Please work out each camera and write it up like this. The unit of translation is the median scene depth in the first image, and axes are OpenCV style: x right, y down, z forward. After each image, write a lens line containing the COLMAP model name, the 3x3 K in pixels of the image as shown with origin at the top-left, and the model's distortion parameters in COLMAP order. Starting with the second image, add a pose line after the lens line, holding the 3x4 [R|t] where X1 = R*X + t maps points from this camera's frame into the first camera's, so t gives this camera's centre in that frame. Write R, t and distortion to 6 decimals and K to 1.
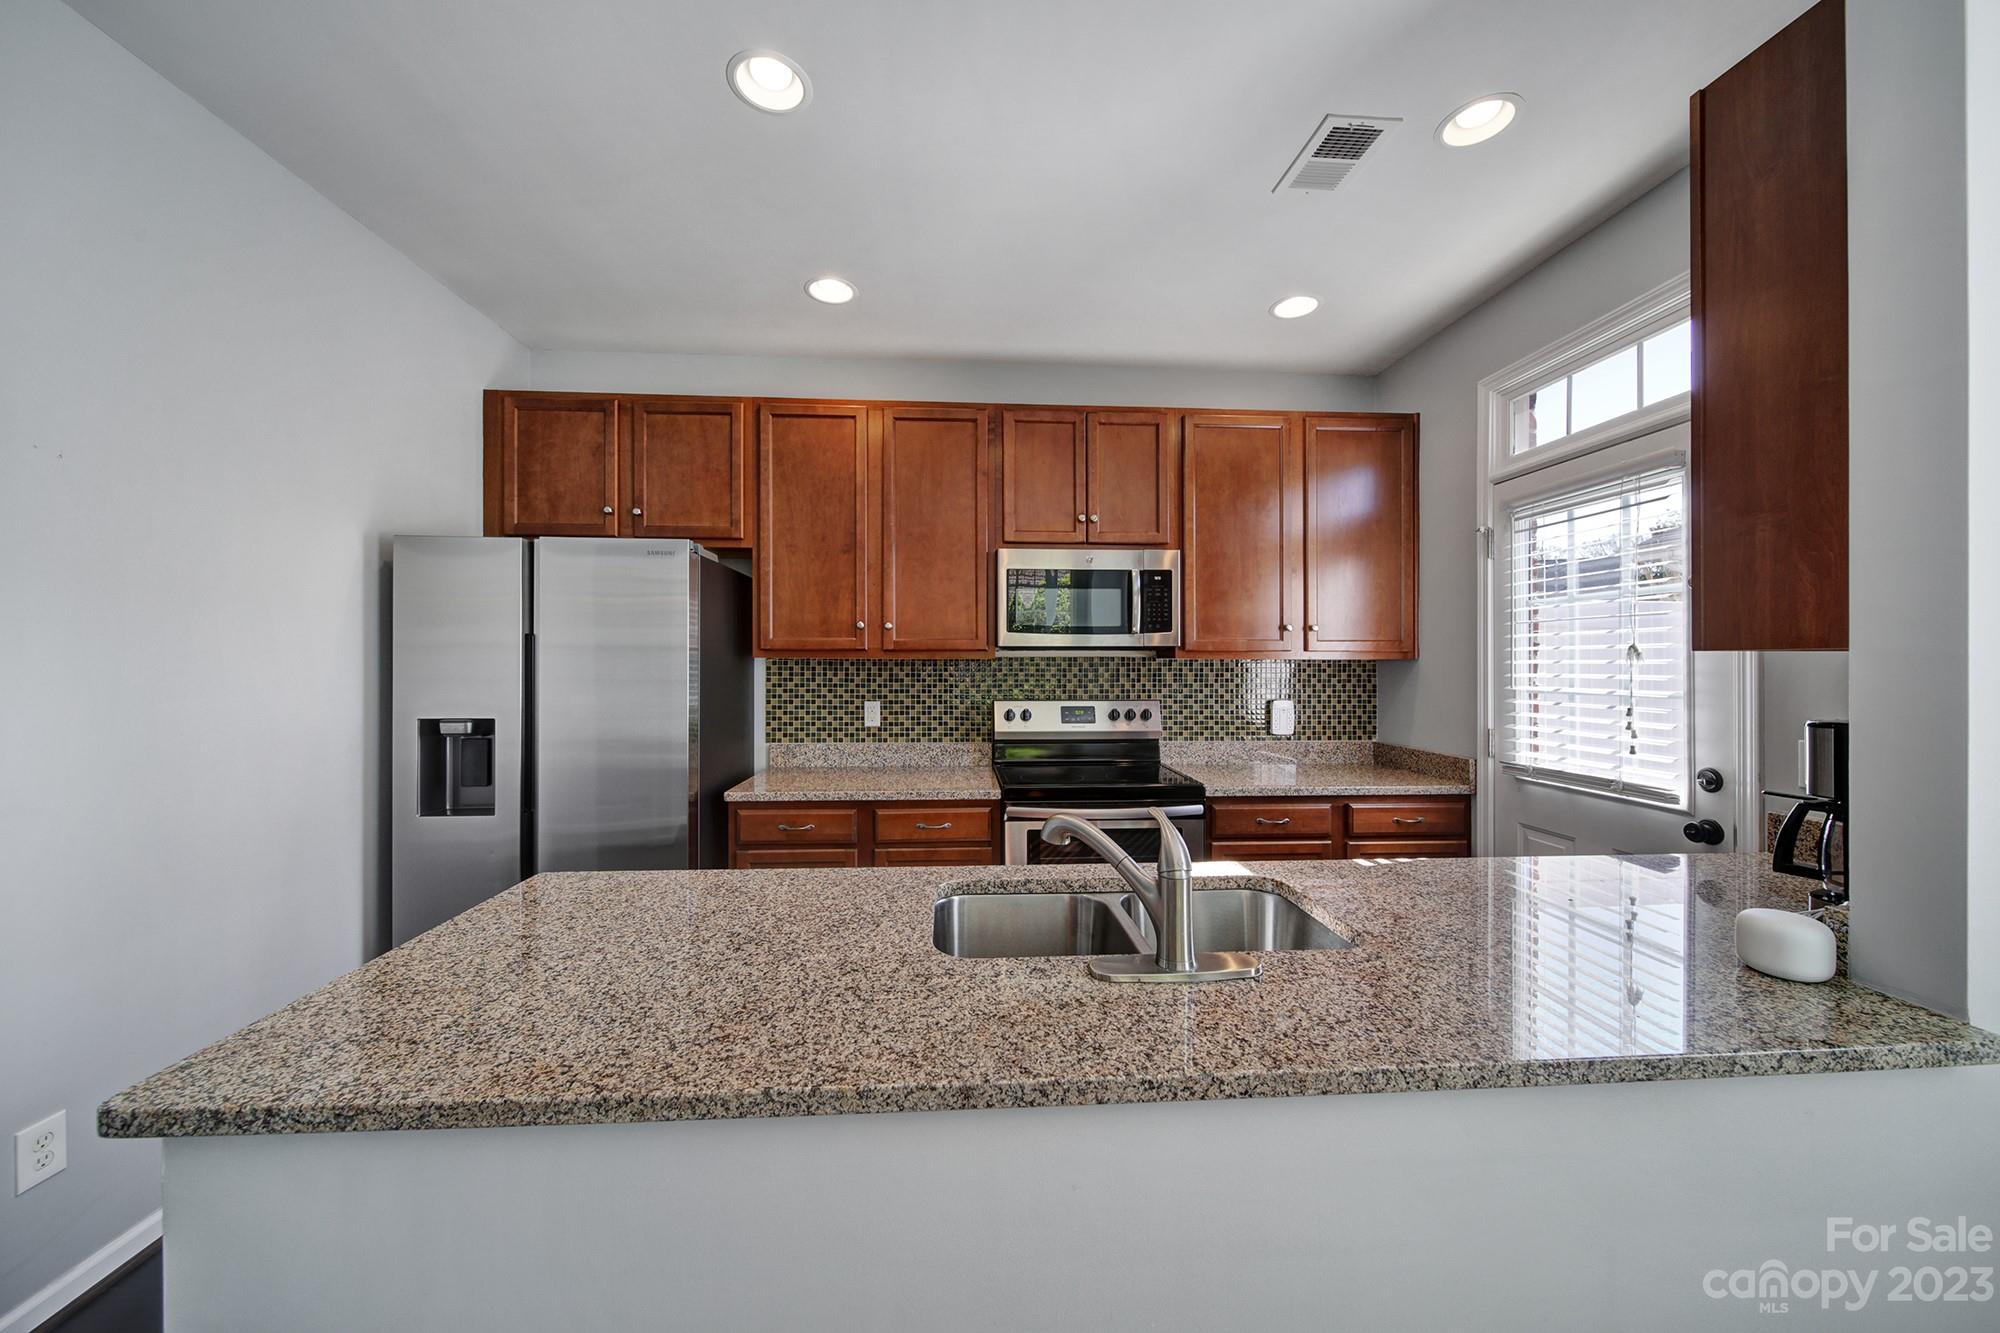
lens RADIAL K [[700.3, 0, 996.2], [0, 700.3, 660.0], [0, 0, 1]] dist [-0.000762, -0.001644]
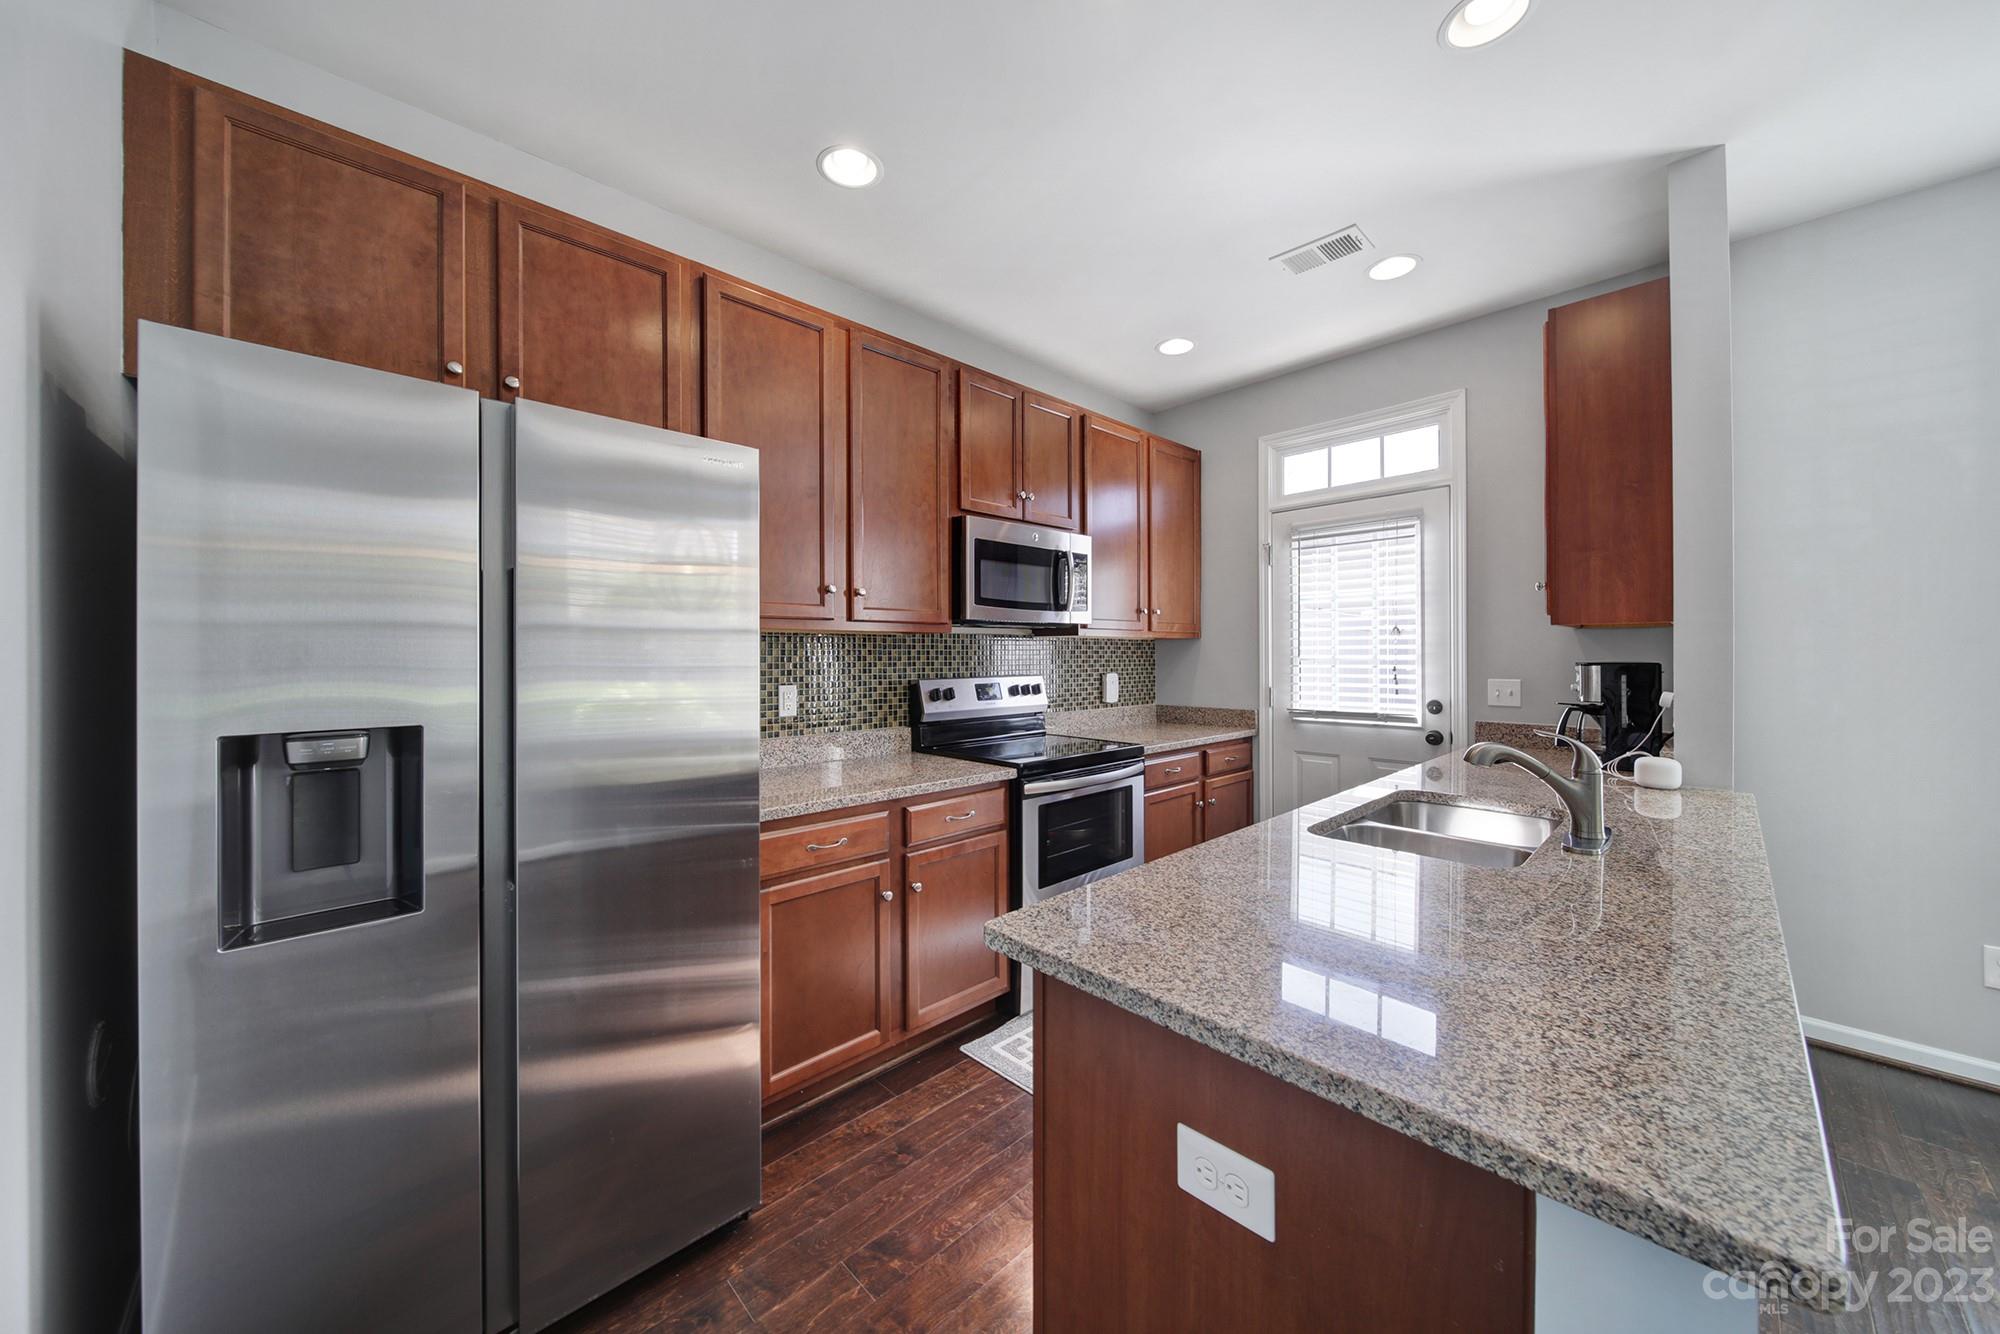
lens RADIAL K [[700.3, 0, 994.9], [0, 700.3, 655.4], [0, 0, 1]] dist [-0.000762, -0.001644]
pose [[0.767212, -0.005607, 0.641369, -0.563628], [0.002679, 0.999981, 0.005538, 0.022960], [-0.641388, -0.002530, 0.767213, 0.251746]]
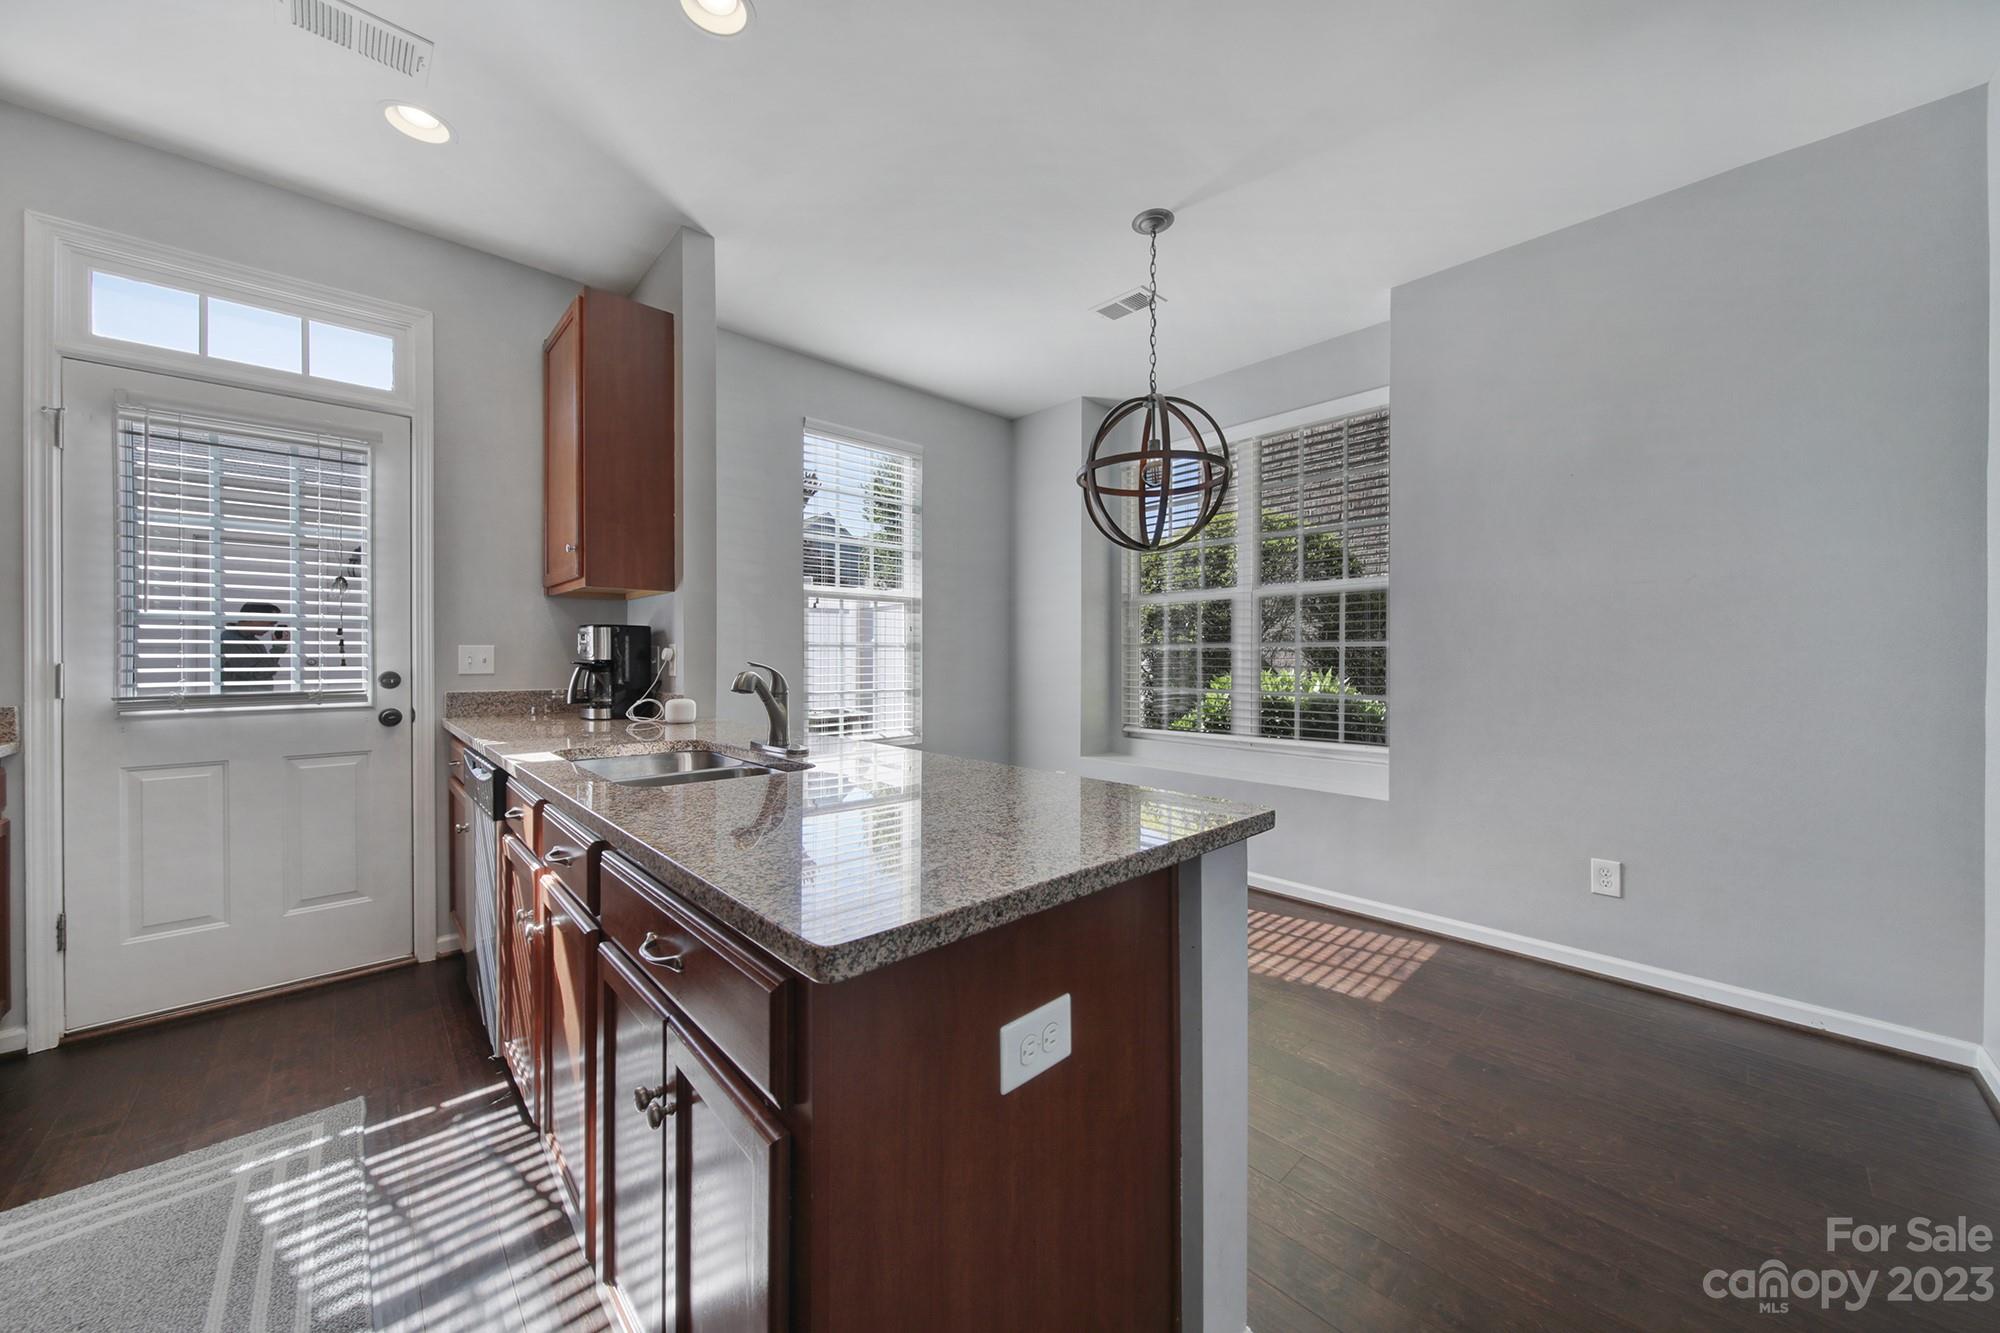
lens RADIAL K [[700.3, 0, 995.5], [0, 700.3, 661.2], [0, 0, 1]] dist [-0.000762, -0.001644]
pose [[-0.632894, -0.008664, 0.774190, -0.526392], [-0.006193, 0.999962, 0.006128, 0.077234], [-0.774213, -0.000916, -0.632924, 0.615973]]
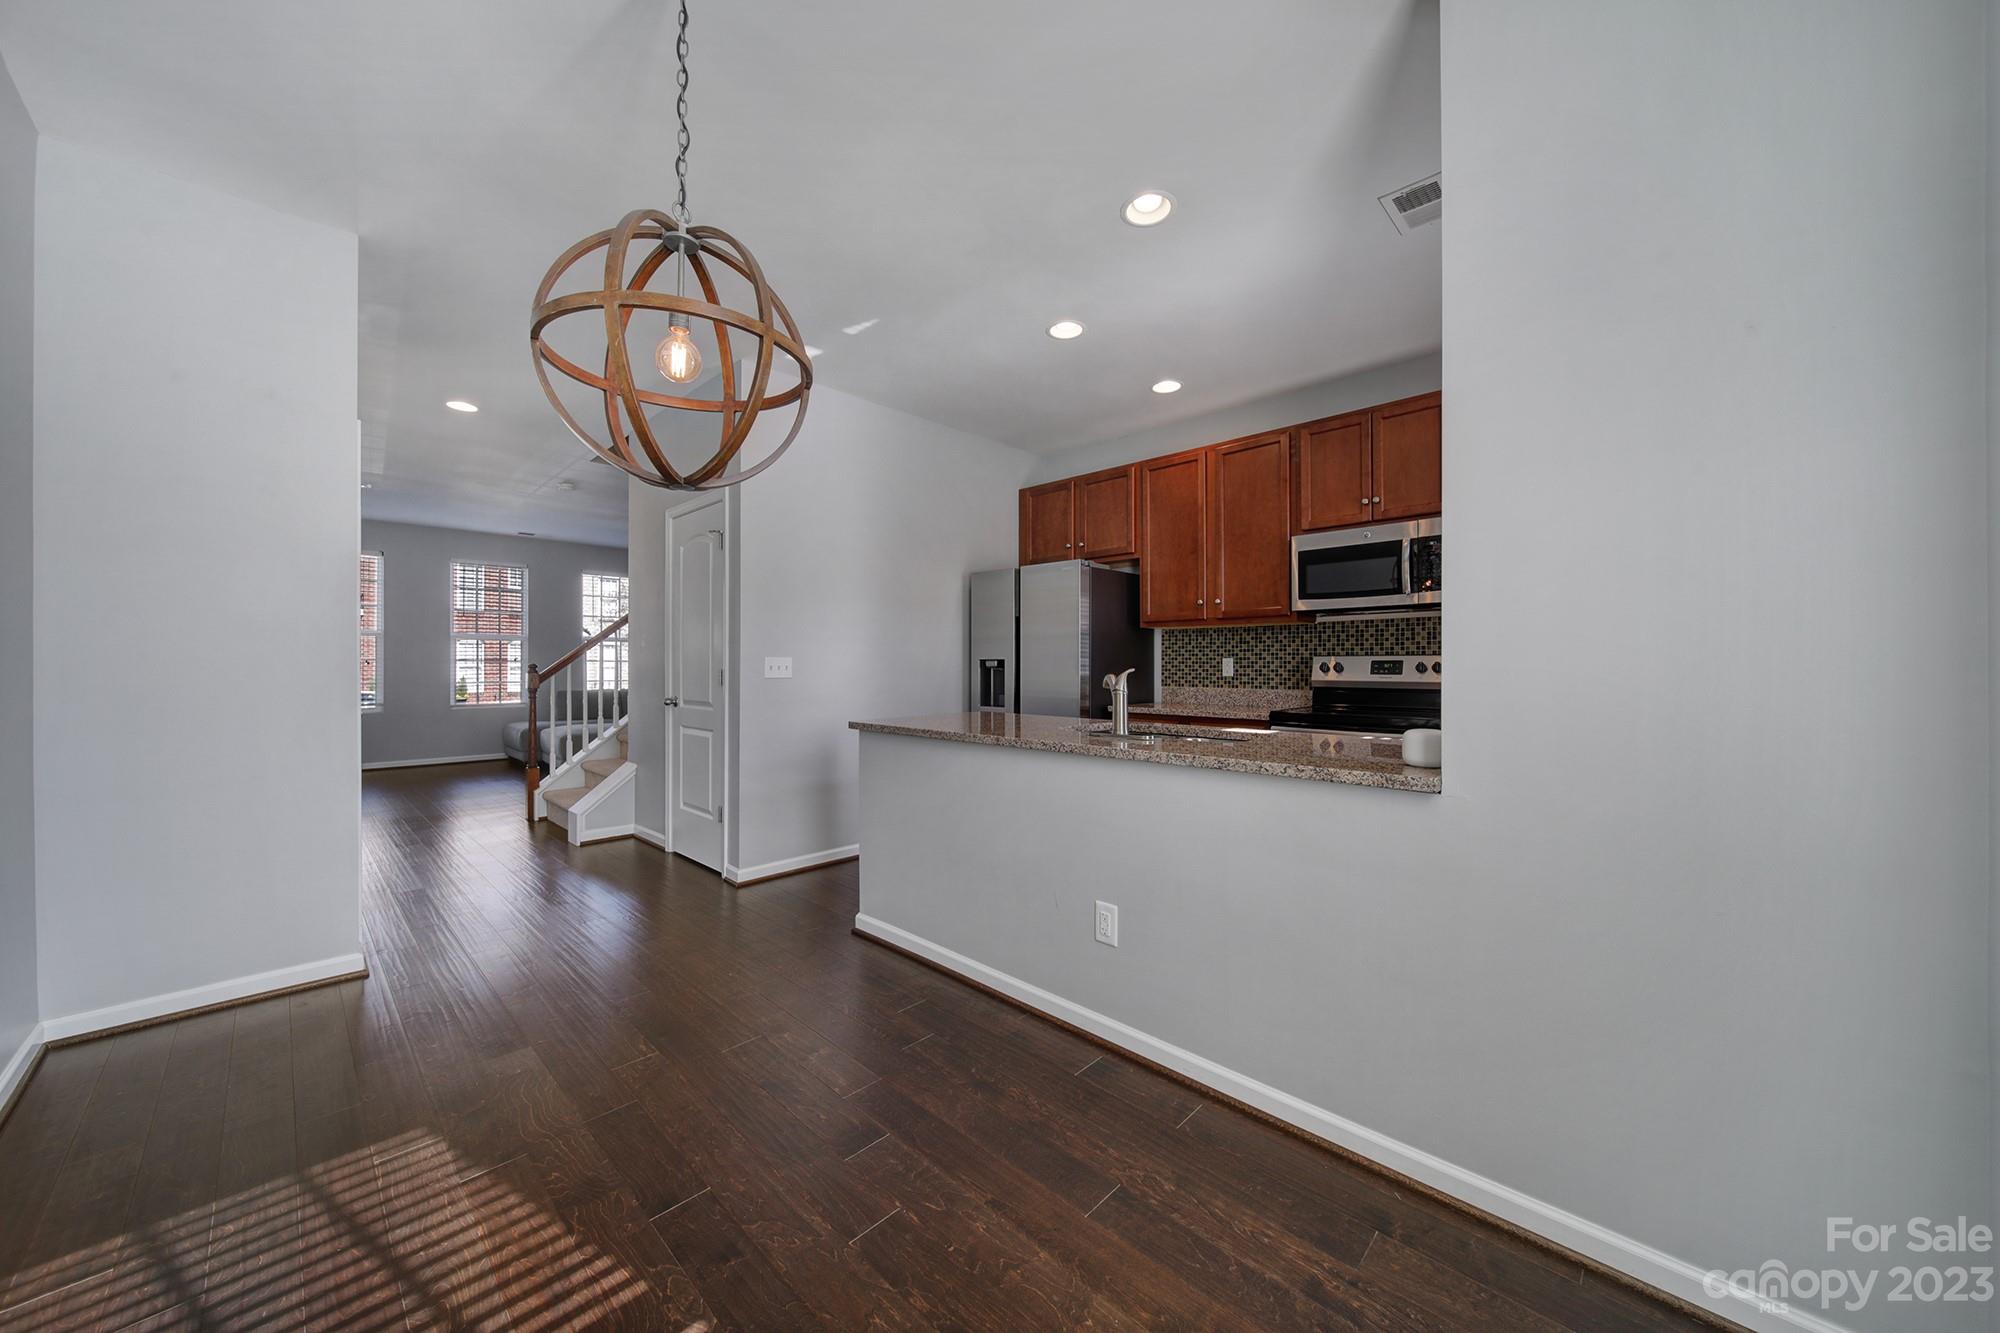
lens RADIAL K [[700.3, 0, 1004.4], [0, 700.3, 667.8], [0, 0, 1]] dist [-0.000762, -0.001644]
pose [[0.675108, 0.000289, -0.737718, 0.599381], [0.004798, 0.999977, 0.004783, 0.076670], [0.737703, -0.006769, 0.675092, -0.281994]]
